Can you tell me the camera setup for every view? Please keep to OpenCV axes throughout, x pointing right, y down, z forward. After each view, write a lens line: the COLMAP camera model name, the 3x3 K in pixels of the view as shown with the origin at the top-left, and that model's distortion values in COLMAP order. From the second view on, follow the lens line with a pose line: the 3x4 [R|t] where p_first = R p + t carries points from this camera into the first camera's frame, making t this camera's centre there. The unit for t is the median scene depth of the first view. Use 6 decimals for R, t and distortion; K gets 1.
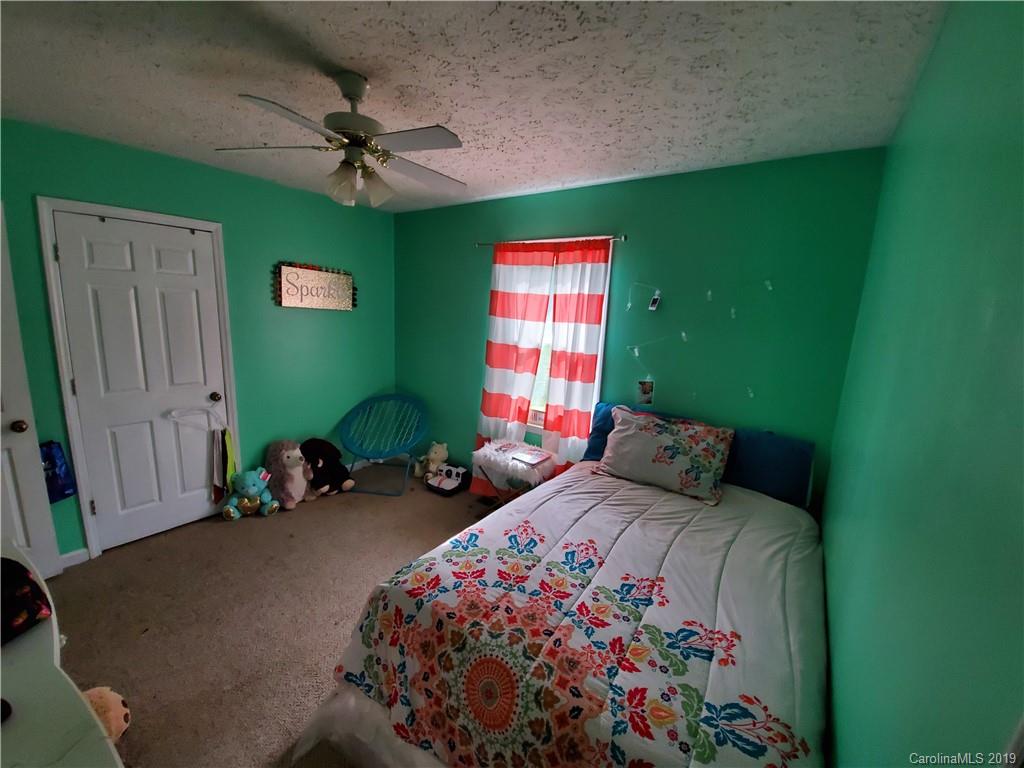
lens RADIAL K [[406.7, 0, 511.4], [0, 406.7, 380.2], [0, 0, 1]] dist [-0.010457, -0.004242]
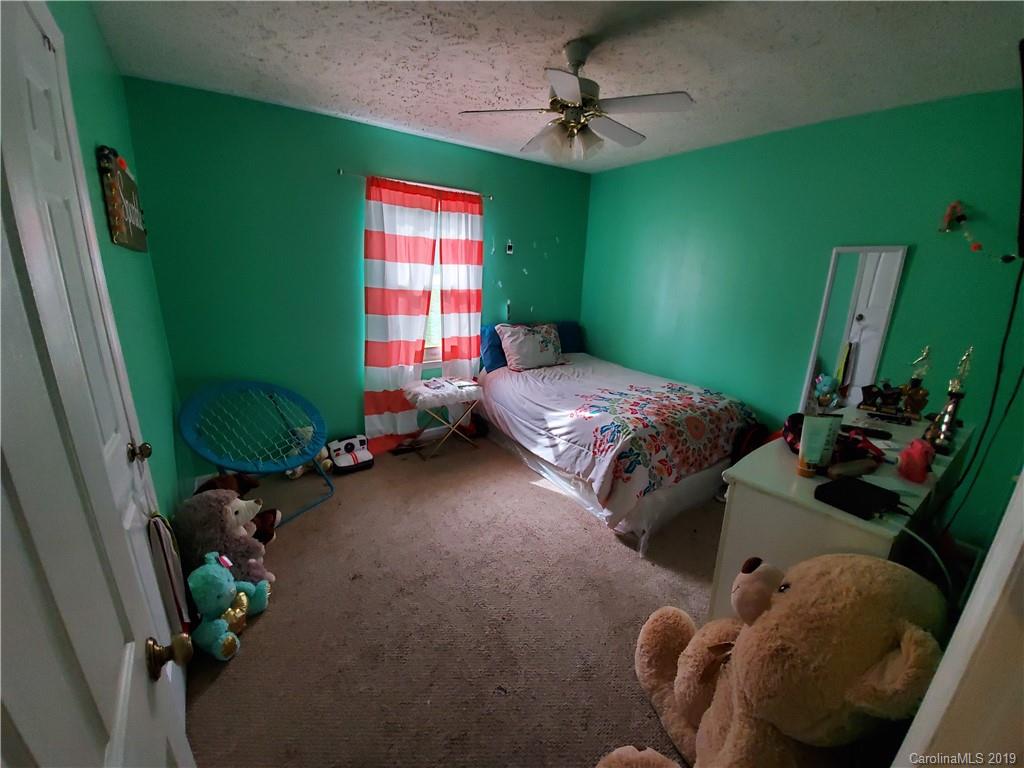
lens RADIAL K [[406.7, 0, 510.1], [0, 406.7, 382.1], [0, 0, 1]] dist [-0.010457, -0.004242]
pose [[0.334663, -0.285381, 0.898086, -0.983299], [0.148186, 0.957121, 0.248920, -0.086754], [-0.930613, 0.049779, 0.362603, 0.456593]]
